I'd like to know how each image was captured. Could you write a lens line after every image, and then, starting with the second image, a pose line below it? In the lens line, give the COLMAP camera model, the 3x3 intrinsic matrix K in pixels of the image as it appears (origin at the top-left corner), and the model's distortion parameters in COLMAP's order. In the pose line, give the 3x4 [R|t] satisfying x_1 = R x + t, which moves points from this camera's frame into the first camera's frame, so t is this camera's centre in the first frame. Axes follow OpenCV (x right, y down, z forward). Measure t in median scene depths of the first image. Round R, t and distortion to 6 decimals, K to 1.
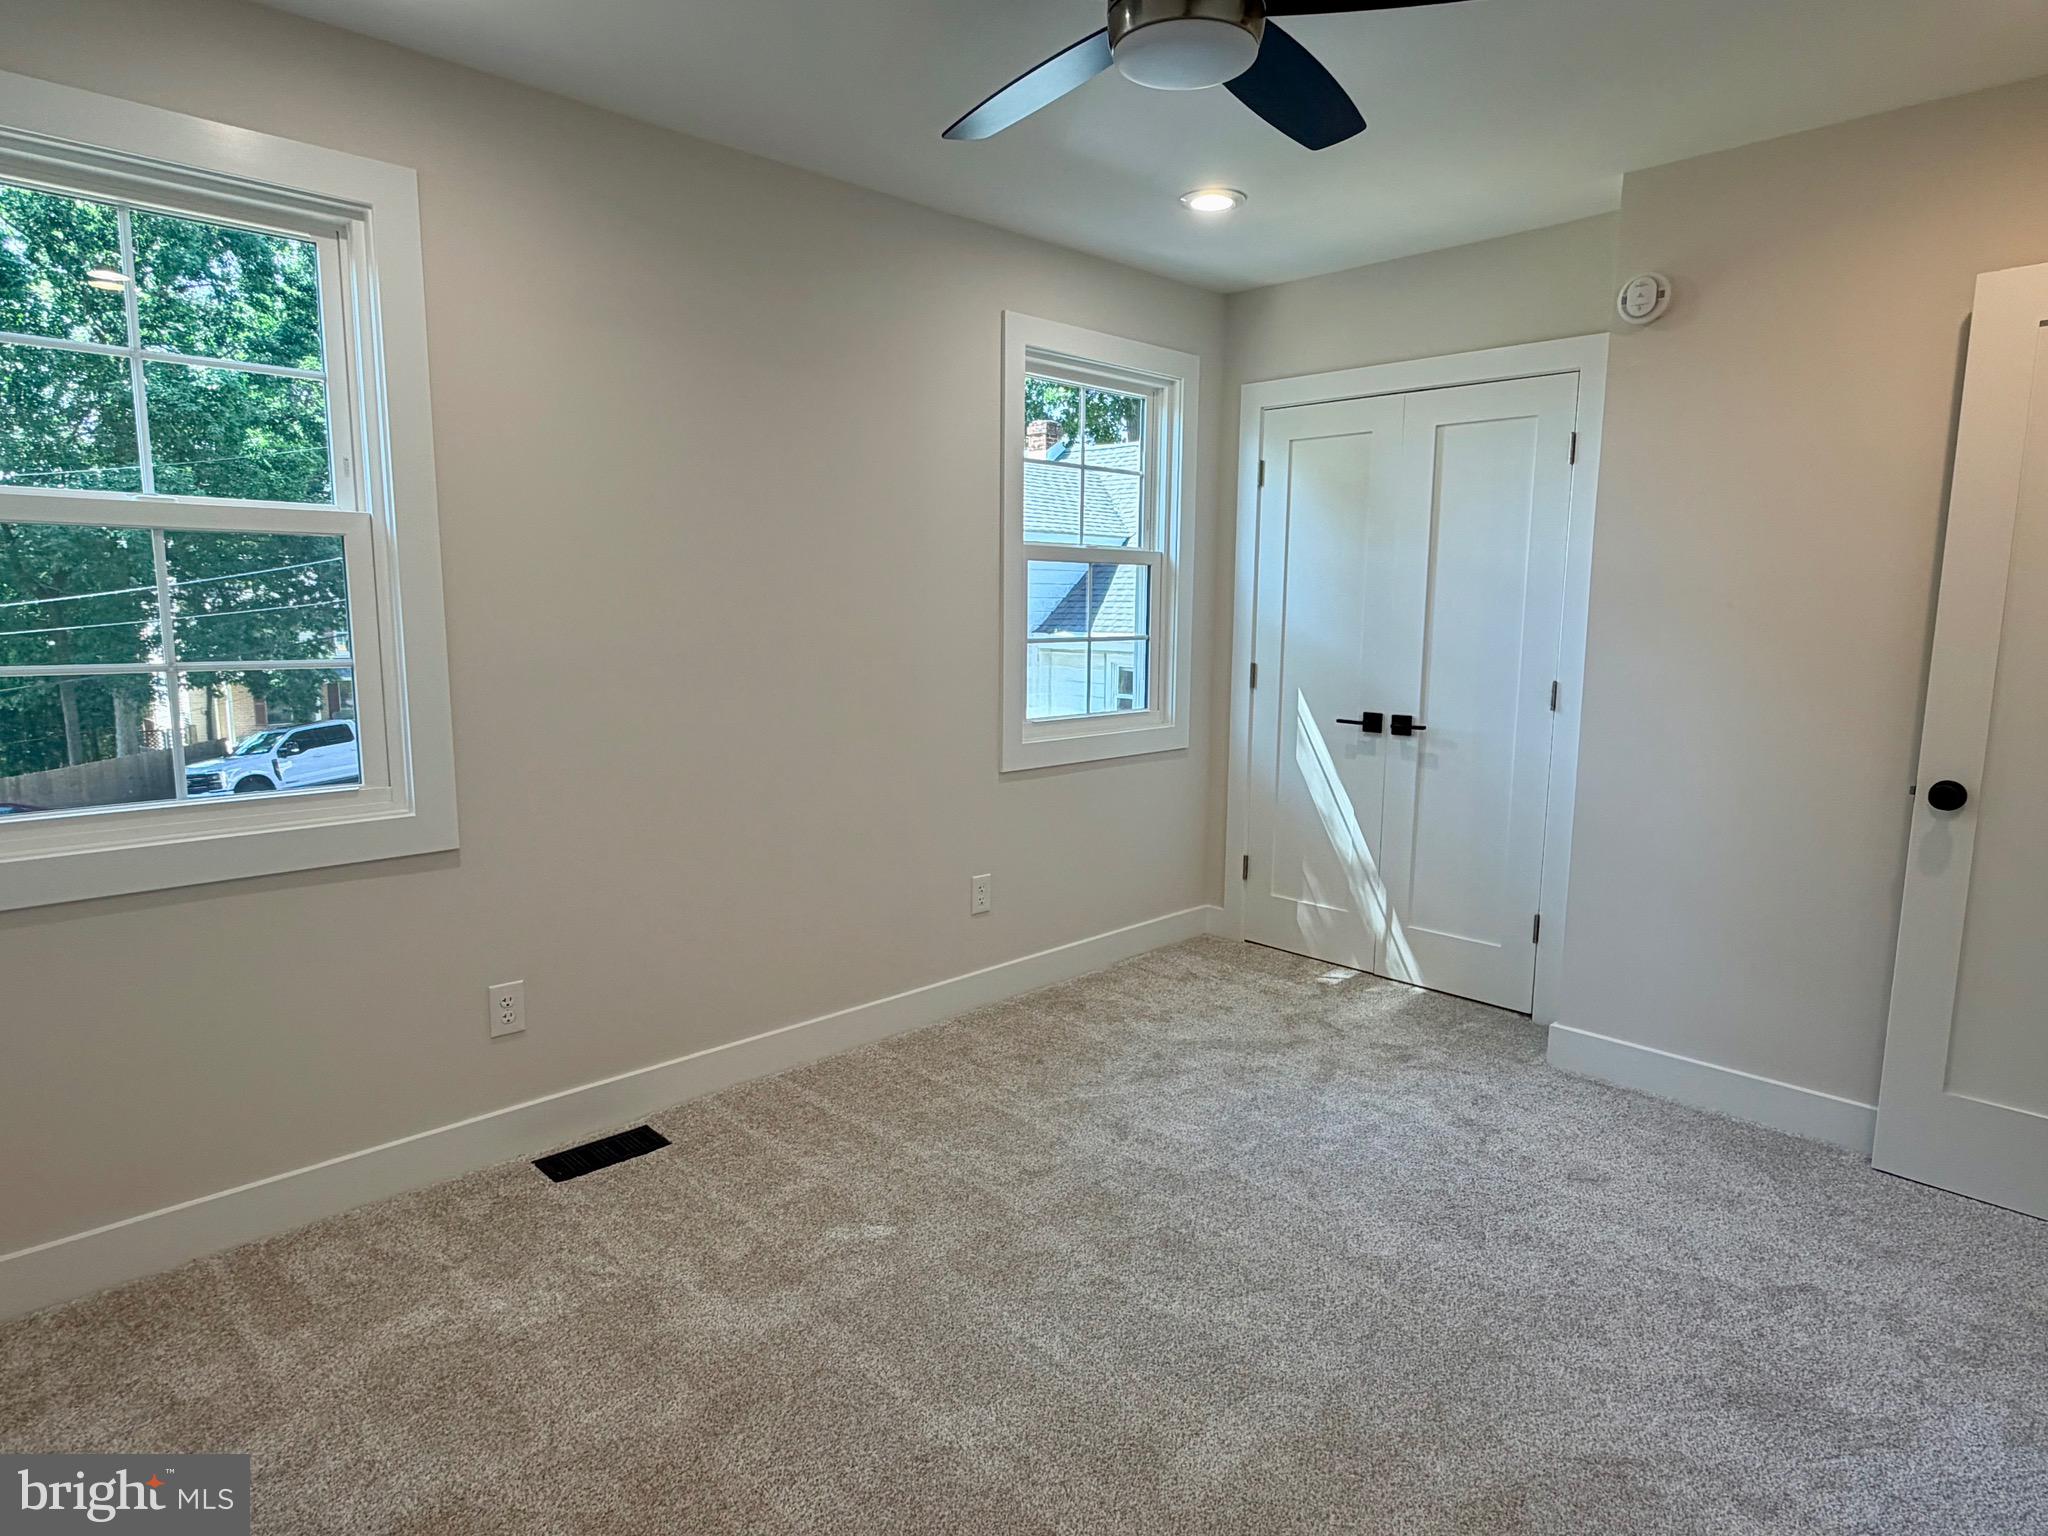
lens RADIAL K [[1159.7, 0, 1024.0], [0, 1159.7, 768.0], [0, 0, 1]] dist [0.006943, -0.005216]
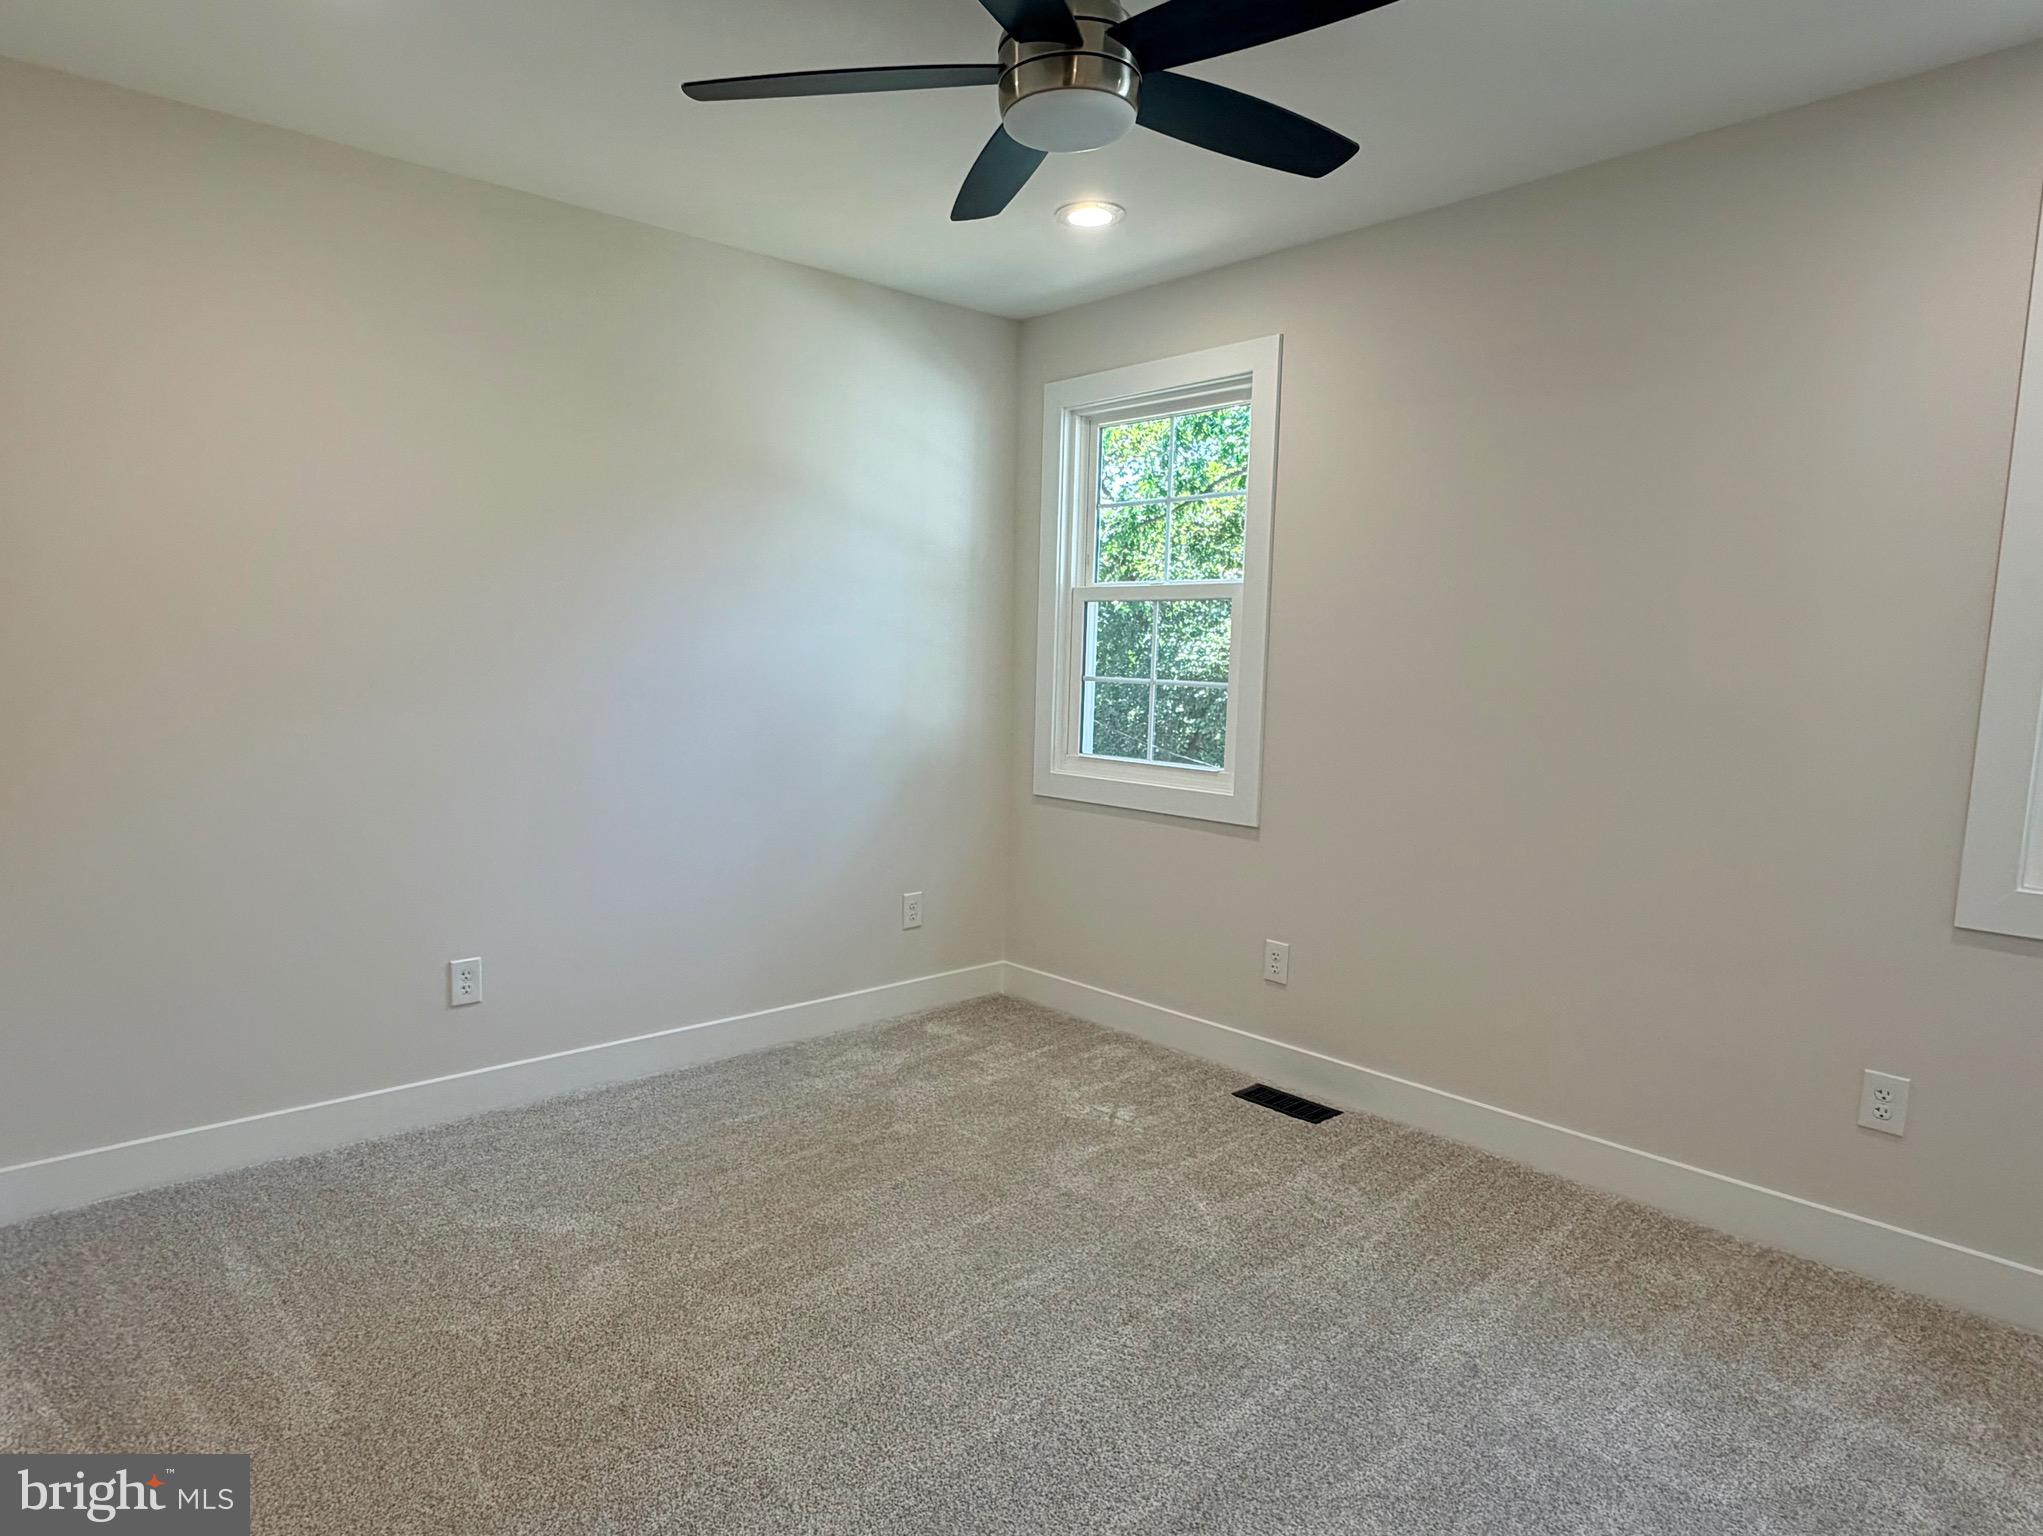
lens RADIAL K [[1189.6, 0, 1010.2], [0, 1189.6, 798.6], [0, 0, 1]] dist [-0.001787, -0.000783]
pose [[-0.021913, 0.107573, -0.993956, 0.802252], [-0.175979, 0.978256, 0.109753, -0.057121], [0.984150, 0.177321, -0.002506, 0.653676]]
